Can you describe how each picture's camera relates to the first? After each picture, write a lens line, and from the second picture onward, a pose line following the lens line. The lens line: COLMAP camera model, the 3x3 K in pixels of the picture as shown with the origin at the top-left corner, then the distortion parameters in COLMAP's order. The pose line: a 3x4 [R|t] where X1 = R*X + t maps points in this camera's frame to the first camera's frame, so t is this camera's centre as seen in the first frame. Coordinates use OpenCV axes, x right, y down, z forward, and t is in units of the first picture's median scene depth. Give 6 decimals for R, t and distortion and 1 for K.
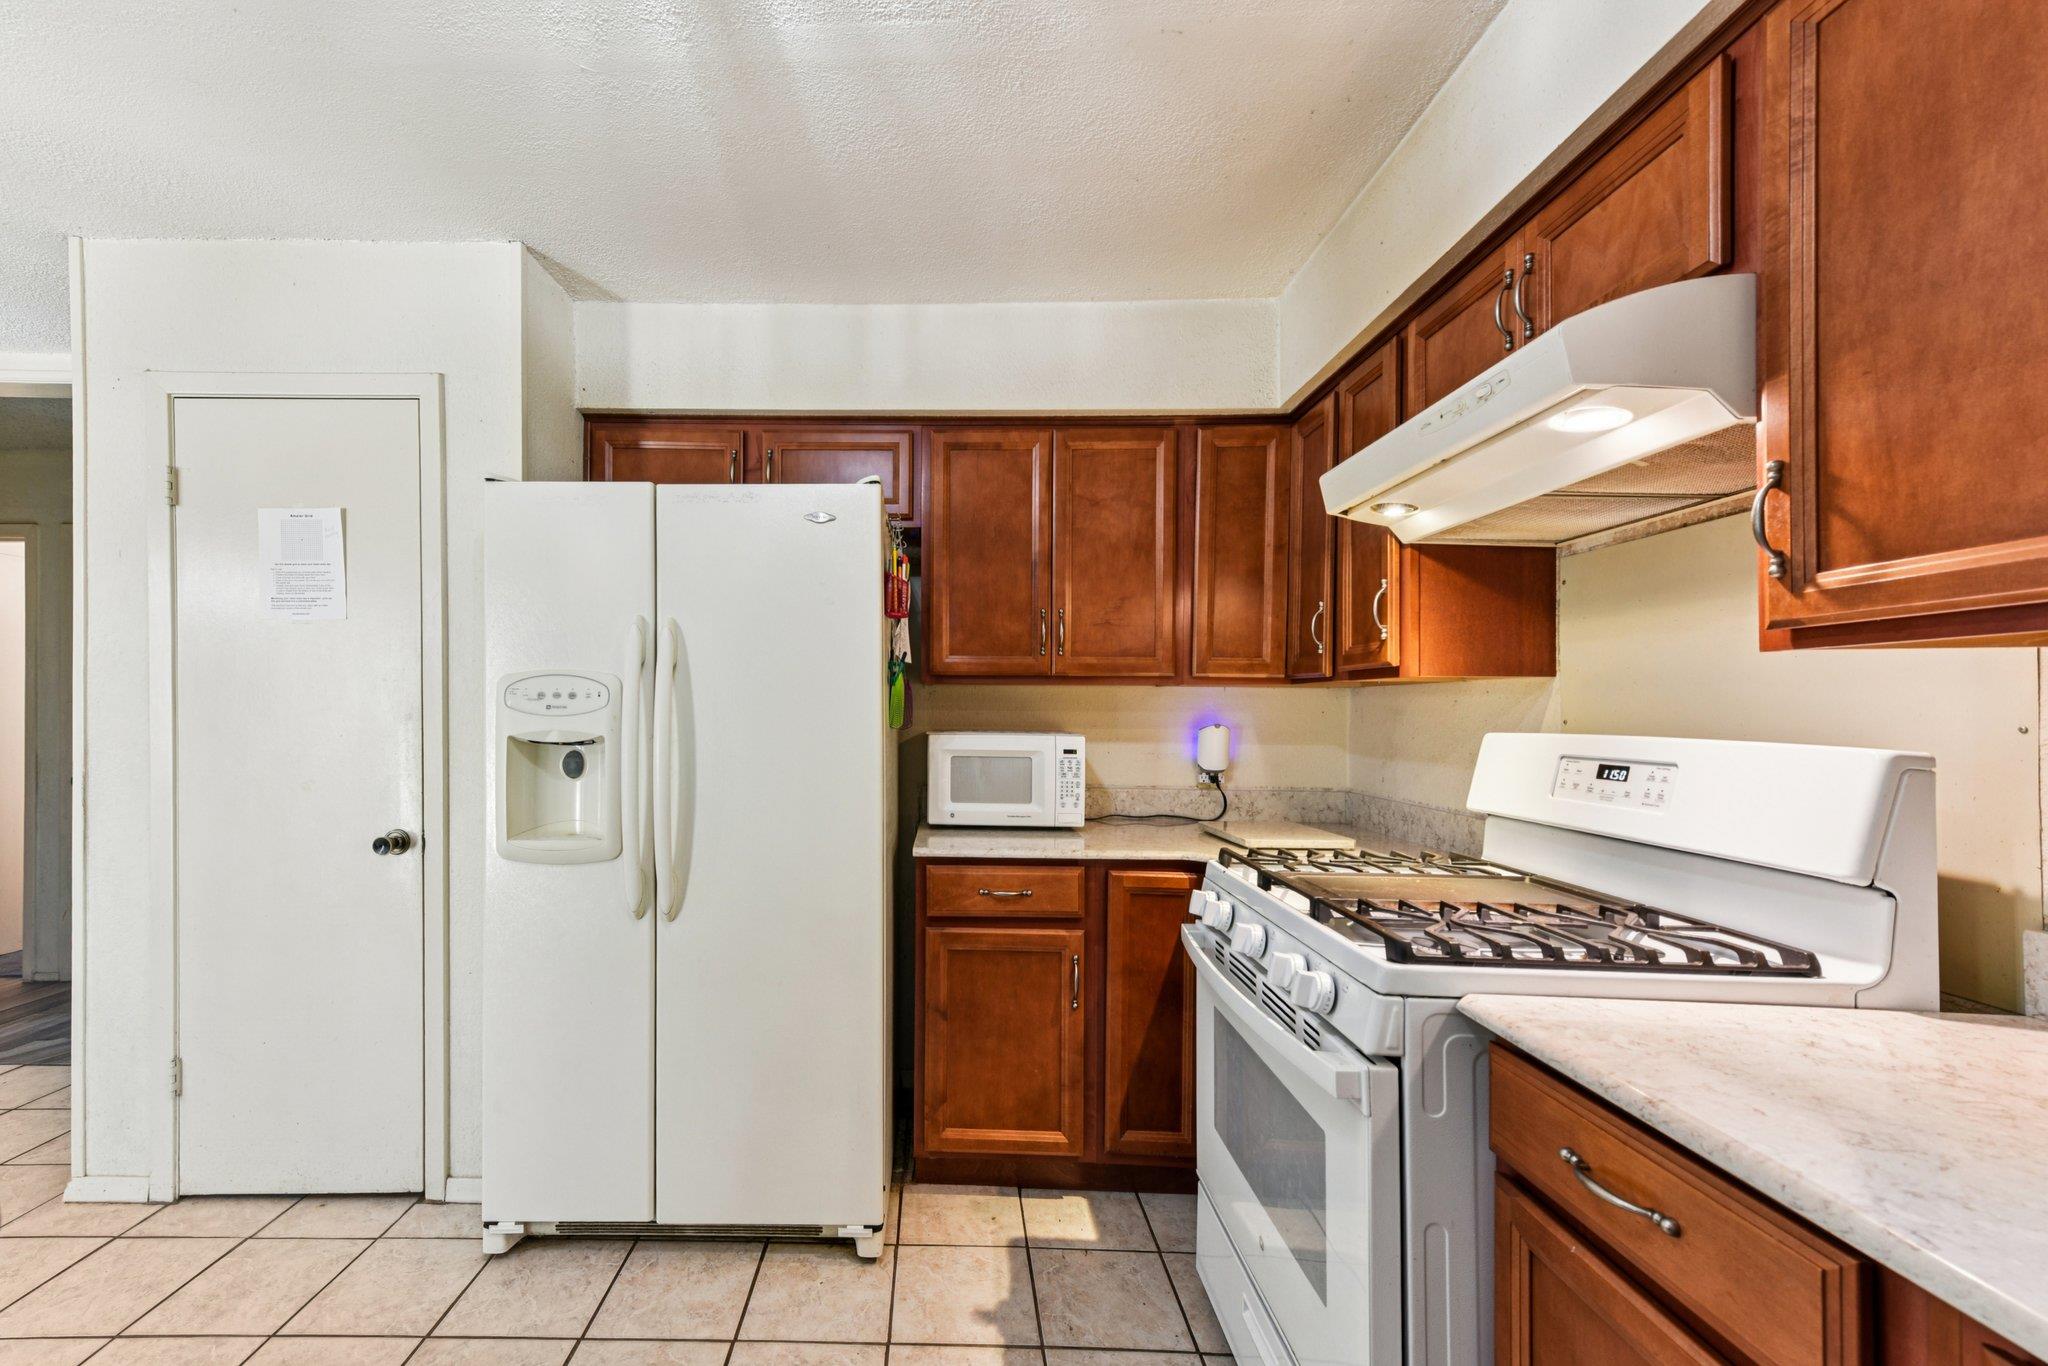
lens RADIAL K [[809.6, 0, 954.2], [0, 809.6, 708.8], [0, 0, 1]] dist [0.035431, -0.001303]
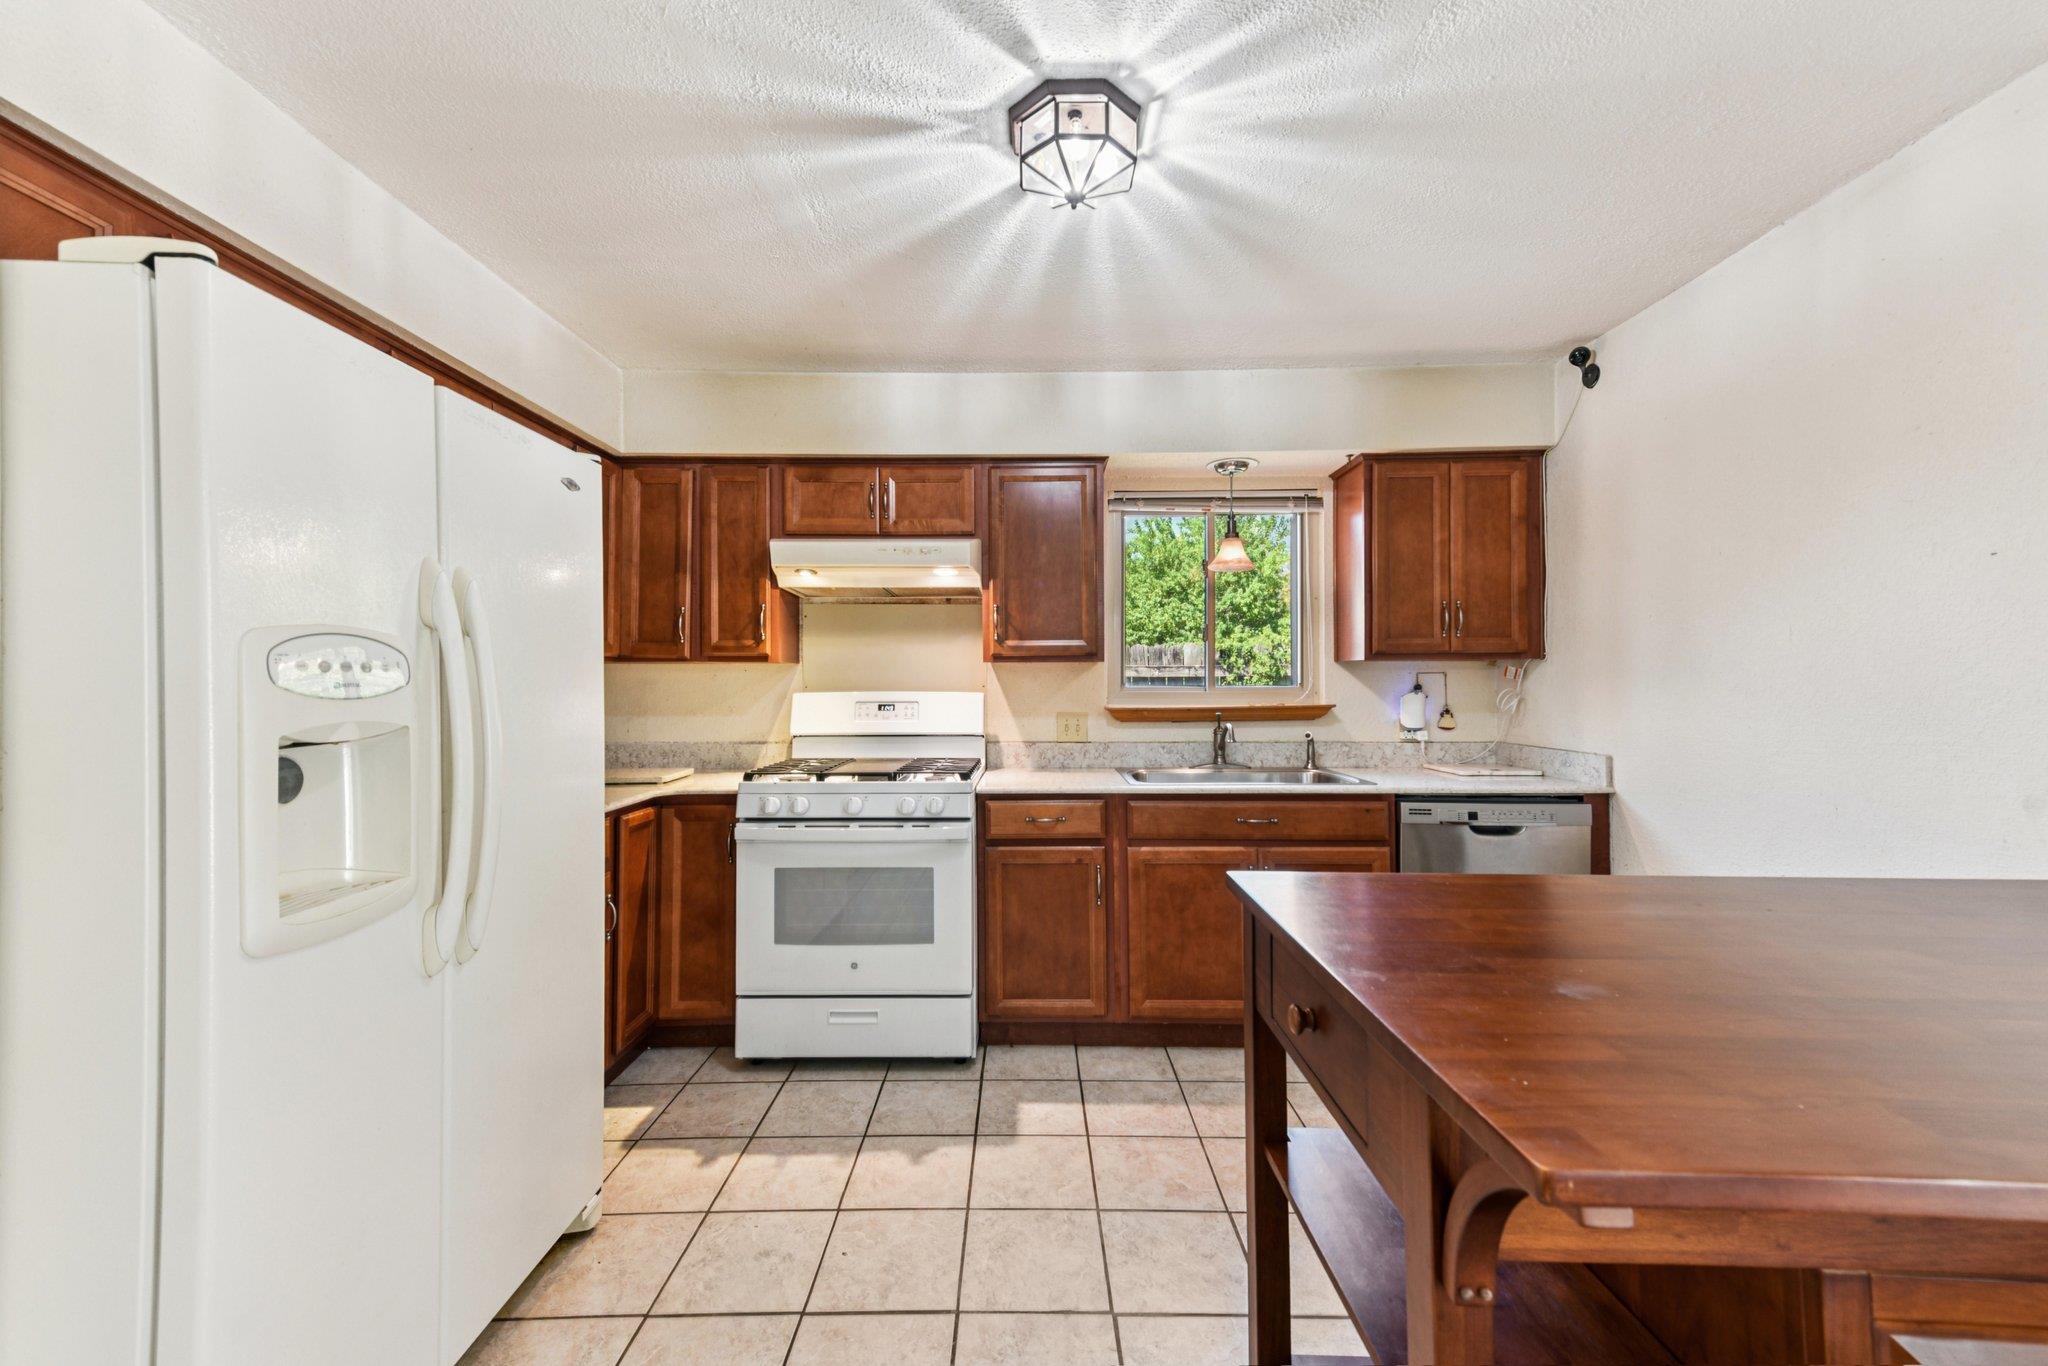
lens RADIAL K [[809.6, 0, 1027.8], [0, 809.6, 676.4], [0, 0, 1]] dist [0.035431, -0.001303]
pose [[-0.029921, -0.000479, 0.999552, -1.117463], [0.002133, 0.999998, 0.000543, -0.007731], [-0.999550, 0.002149, -0.029919, 0.484292]]
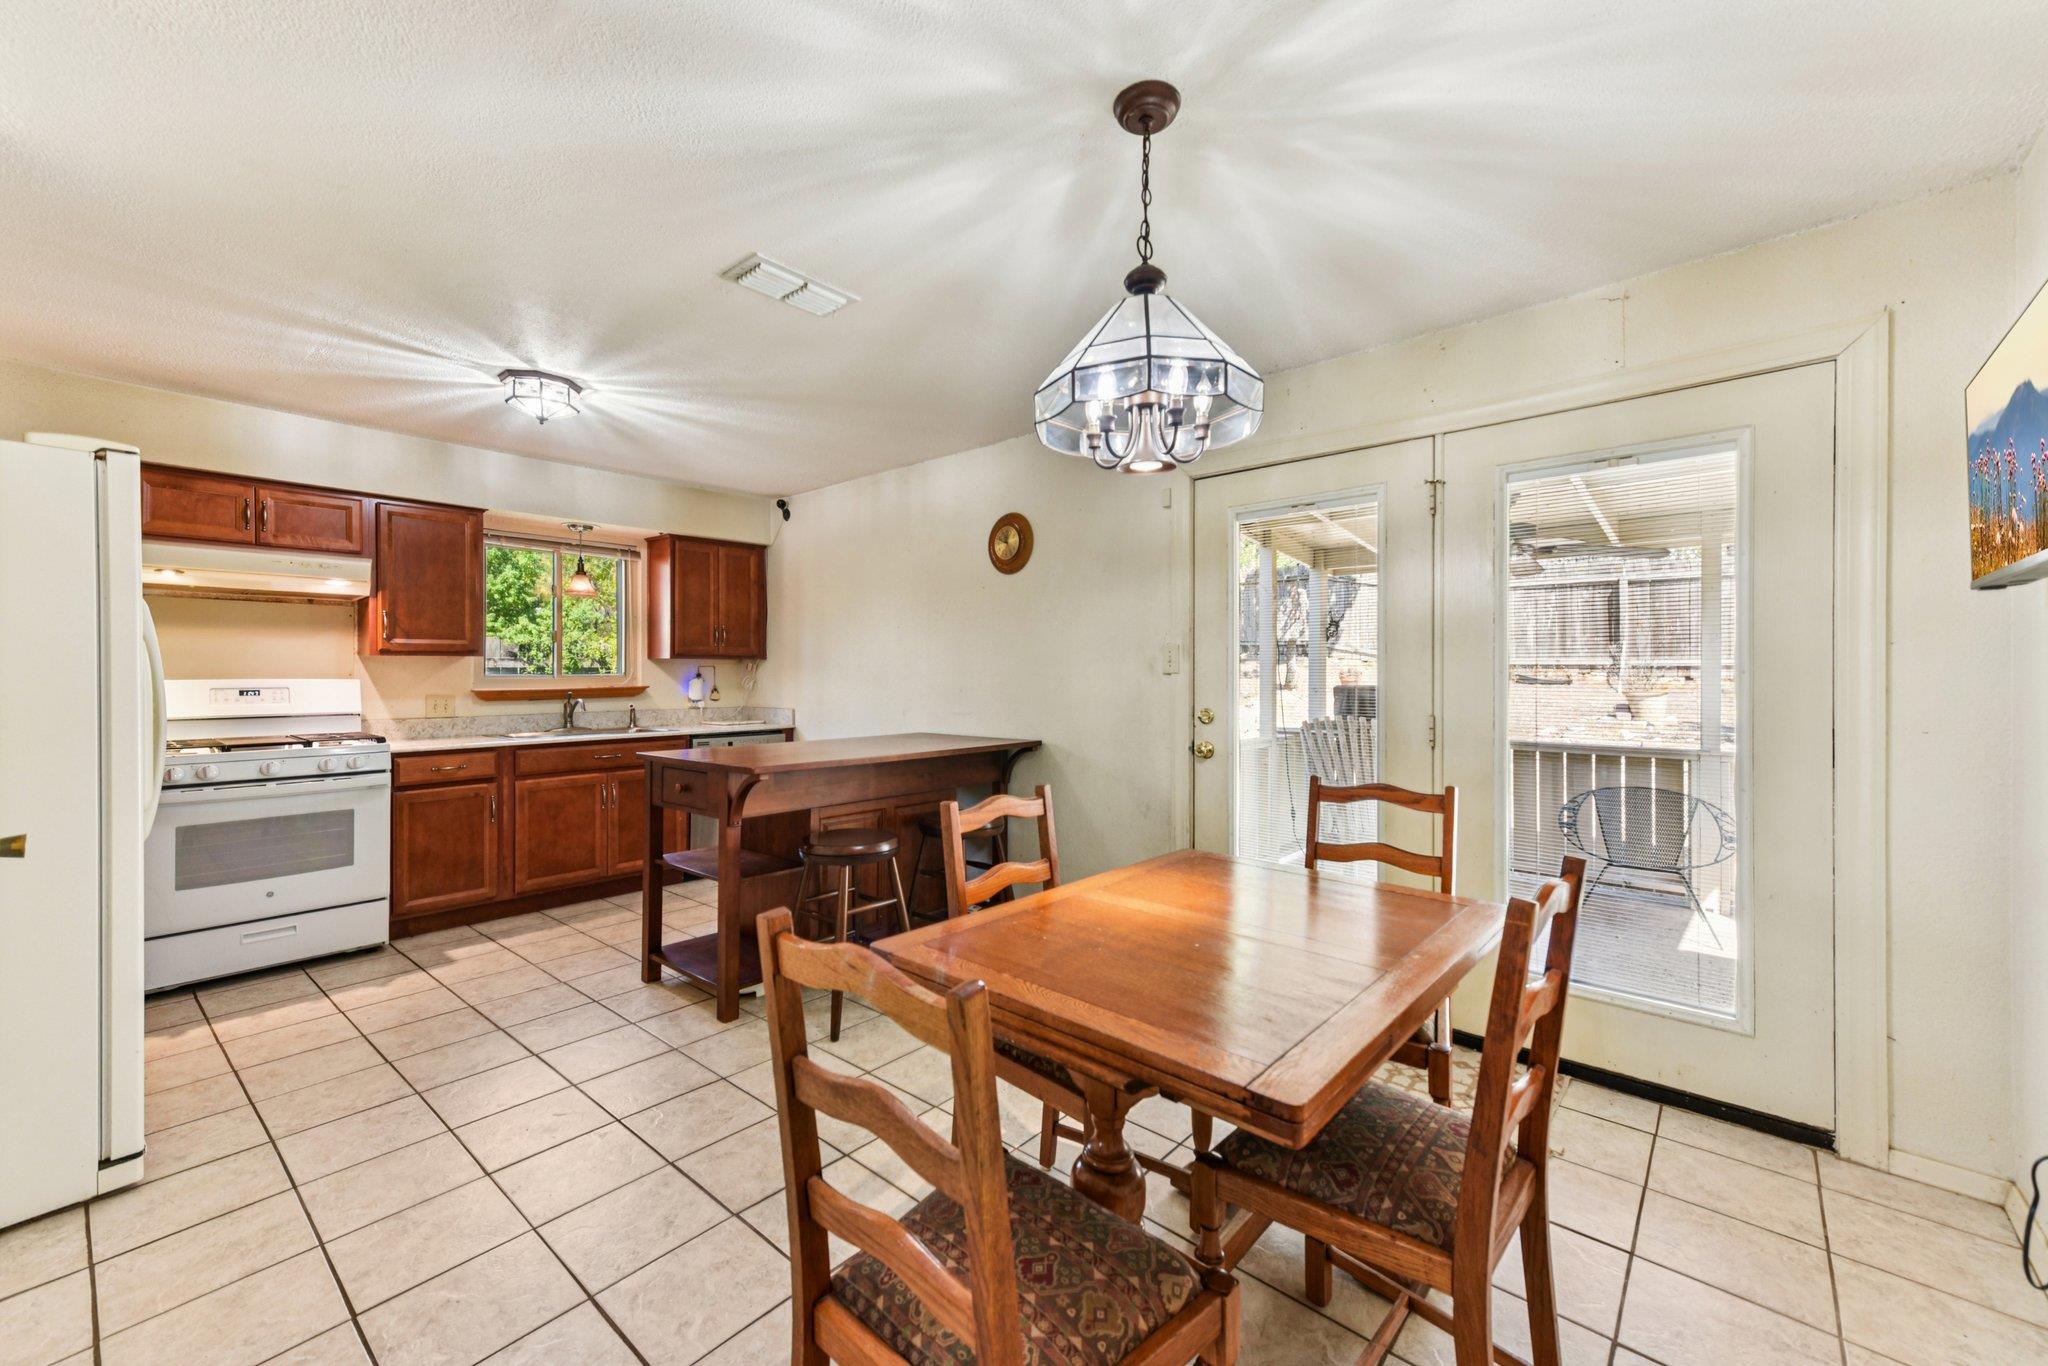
lens RADIAL K [[809.6, 0, 1026.9], [0, 809.6, 665.8], [0, 0, 1]] dist [0.035431, -0.001303]
pose [[-0.777505, -0.001008, 0.628876, -2.105226], [-0.004888, 0.999978, -0.004441, -0.007235], [-0.628858, -0.006527, -0.777493, 1.105406]]
